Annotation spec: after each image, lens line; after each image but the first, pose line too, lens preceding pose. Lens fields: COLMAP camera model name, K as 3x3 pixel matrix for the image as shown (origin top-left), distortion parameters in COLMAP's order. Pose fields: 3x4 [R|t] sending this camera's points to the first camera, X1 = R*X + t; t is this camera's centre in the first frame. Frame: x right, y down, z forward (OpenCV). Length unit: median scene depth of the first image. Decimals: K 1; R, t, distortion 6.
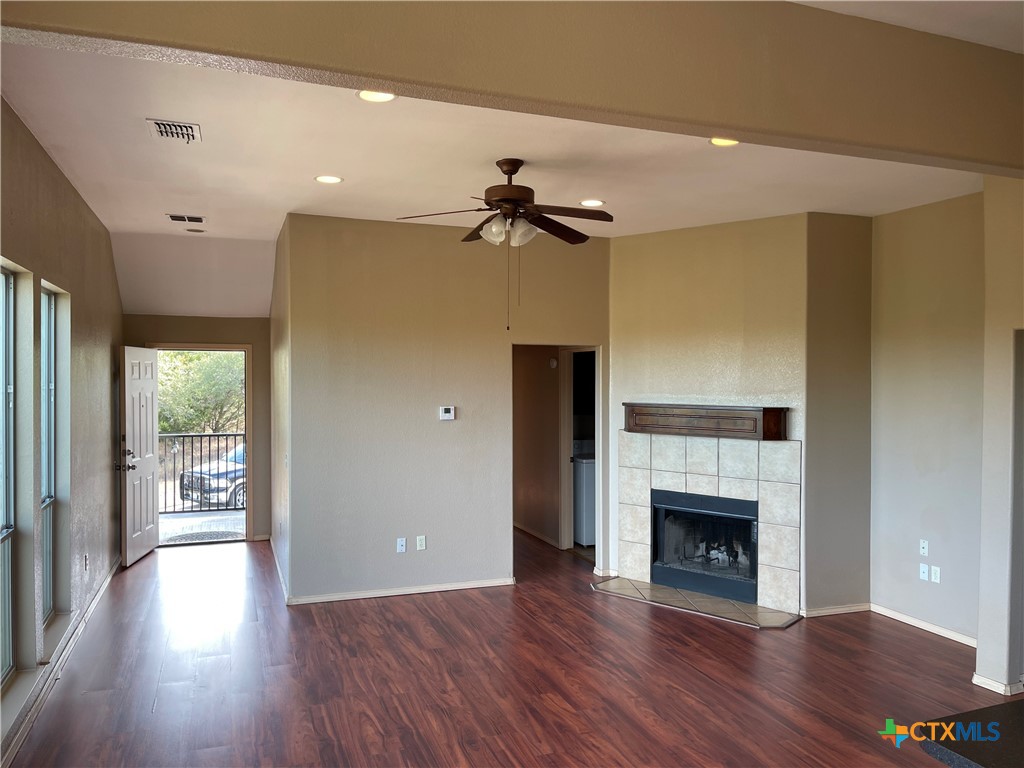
lens RADIAL K [[773.6, 0, 511.5], [0, 773.6, 393.8], [0, 0, 1]] dist [0.059772, -0.077375]
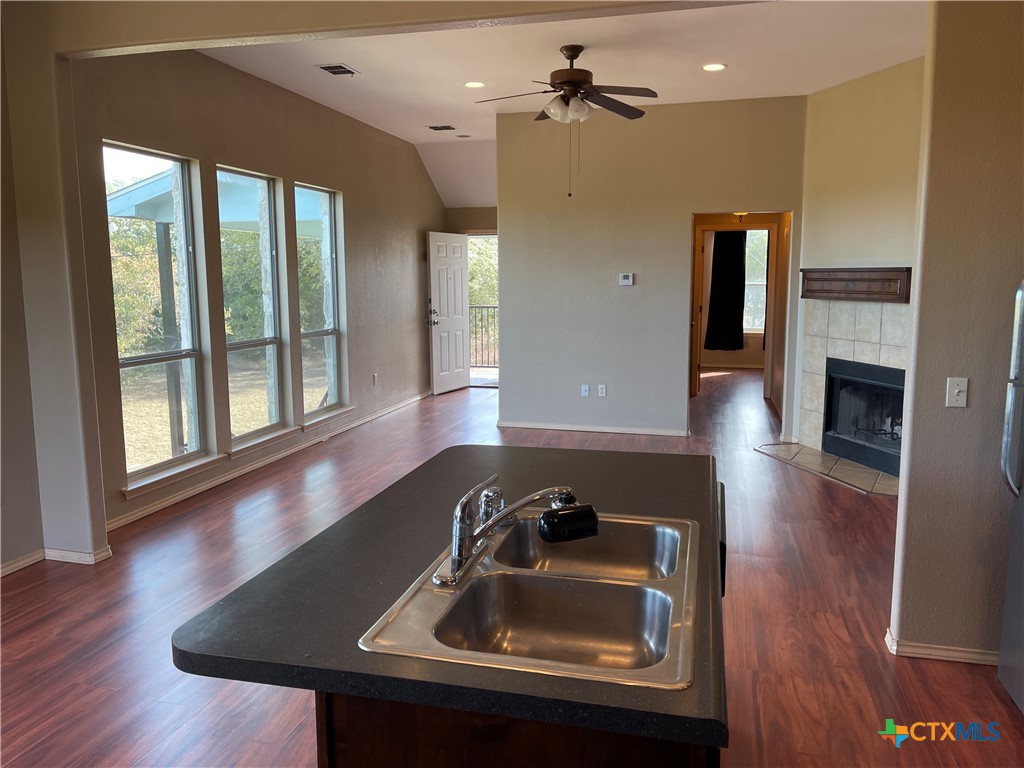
lens RADIAL K [[773.6, 0, 509.9], [0, 773.6, 380.5], [0, 0, 1]] dist [0.059772, -0.077375]
pose [[0.824494, 0.070221, -0.561496, 0.408923], [-0.007913, 0.993604, 0.112641, 0.044261], [0.565815, -0.088429, 0.819777, -0.037473]]
